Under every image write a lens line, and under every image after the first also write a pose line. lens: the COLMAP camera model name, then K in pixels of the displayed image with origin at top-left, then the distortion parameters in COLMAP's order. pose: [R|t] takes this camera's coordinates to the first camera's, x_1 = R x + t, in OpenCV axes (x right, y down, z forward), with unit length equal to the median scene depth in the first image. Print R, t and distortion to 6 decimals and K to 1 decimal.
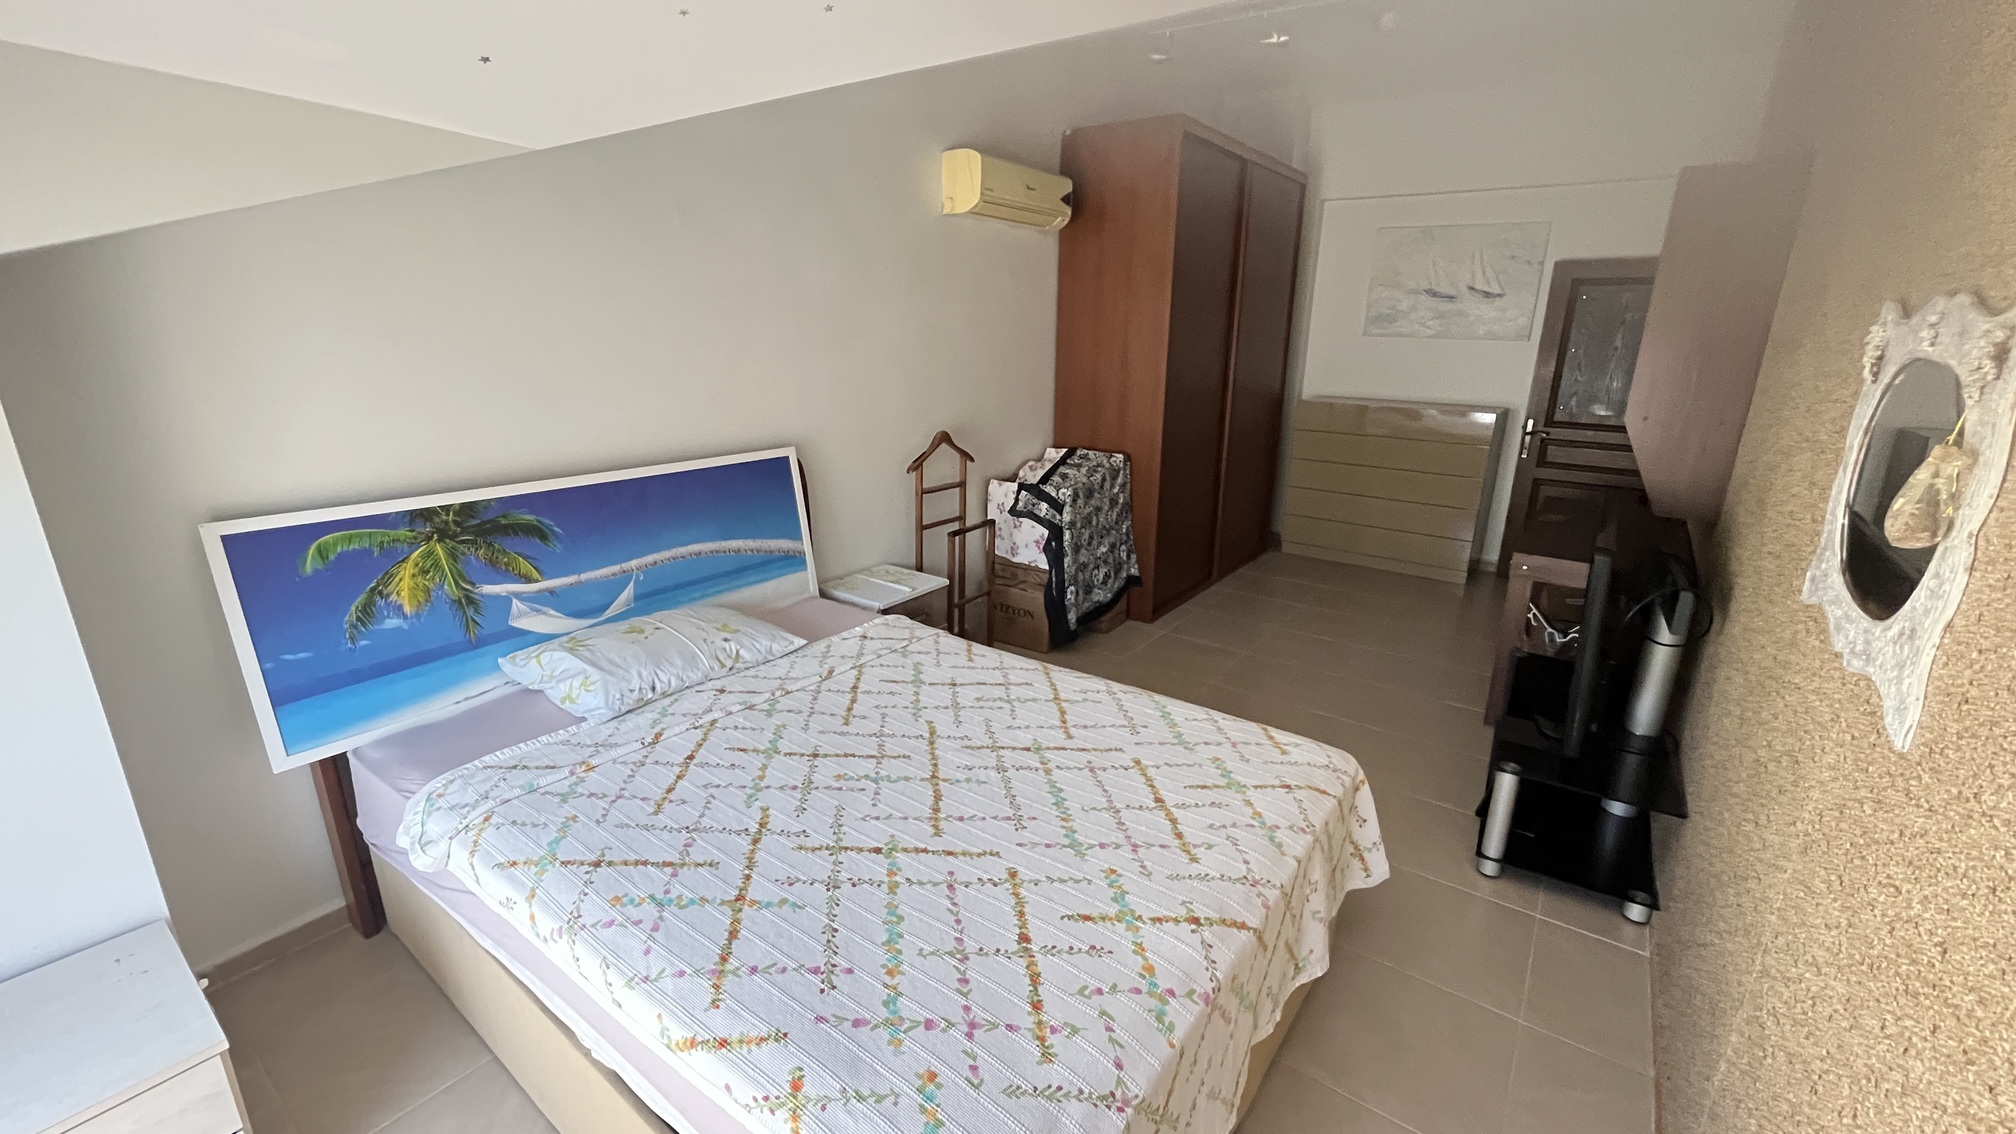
lens RADIAL K [[818.7, 0, 1008.9], [0, 818.7, 566.3], [0, 0, 1]] dist [-0.004426, 0.000915]
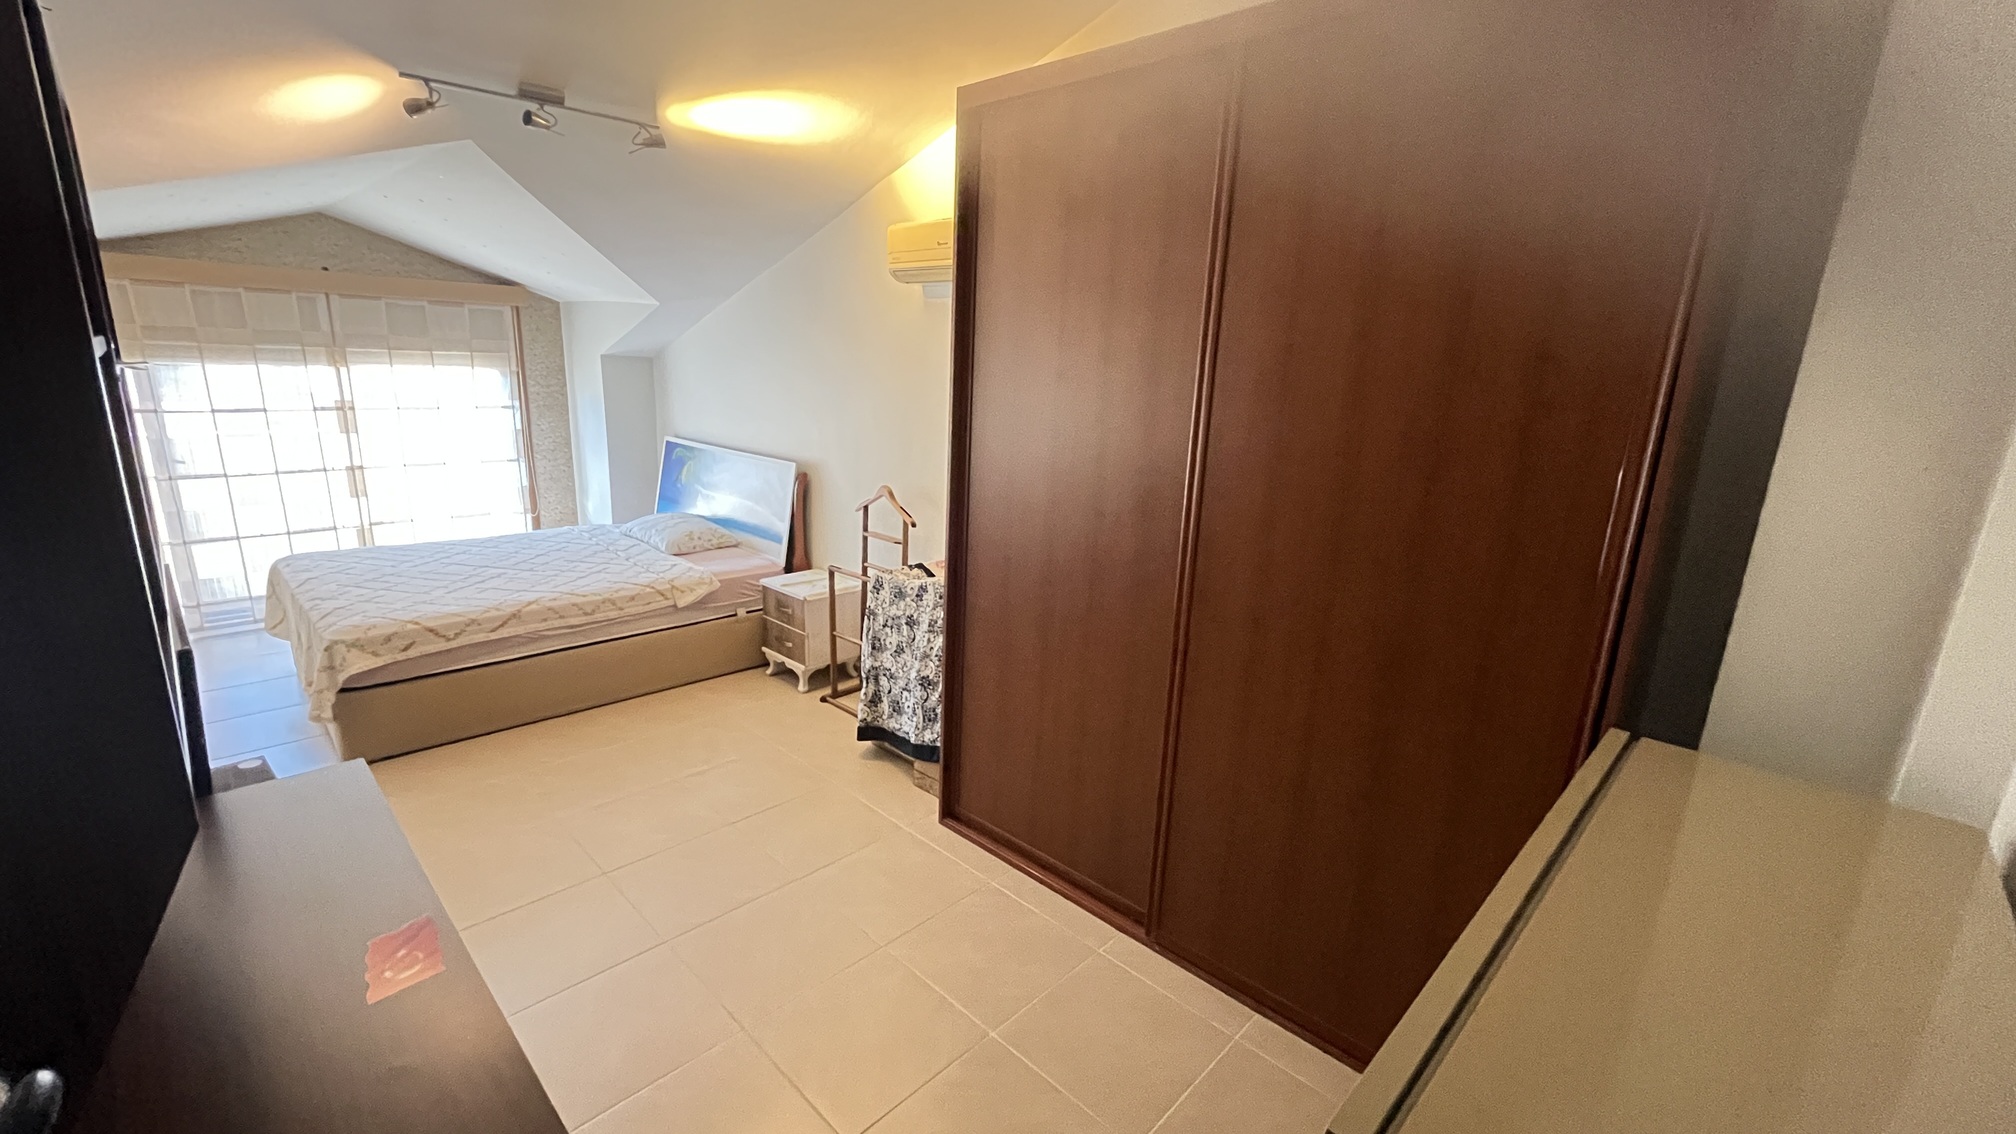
lens RADIAL K [[818.7, 0, 1006.1], [0, 818.7, 569.0], [0, 0, 1]] dist [-0.004426, 0.000915]
pose [[-0.133296, 0.223662, -0.965509, 0.870306], [-0.320064, 0.912287, 0.255521, -0.354551], [0.937972, 0.343085, -0.050018, 1.126611]]
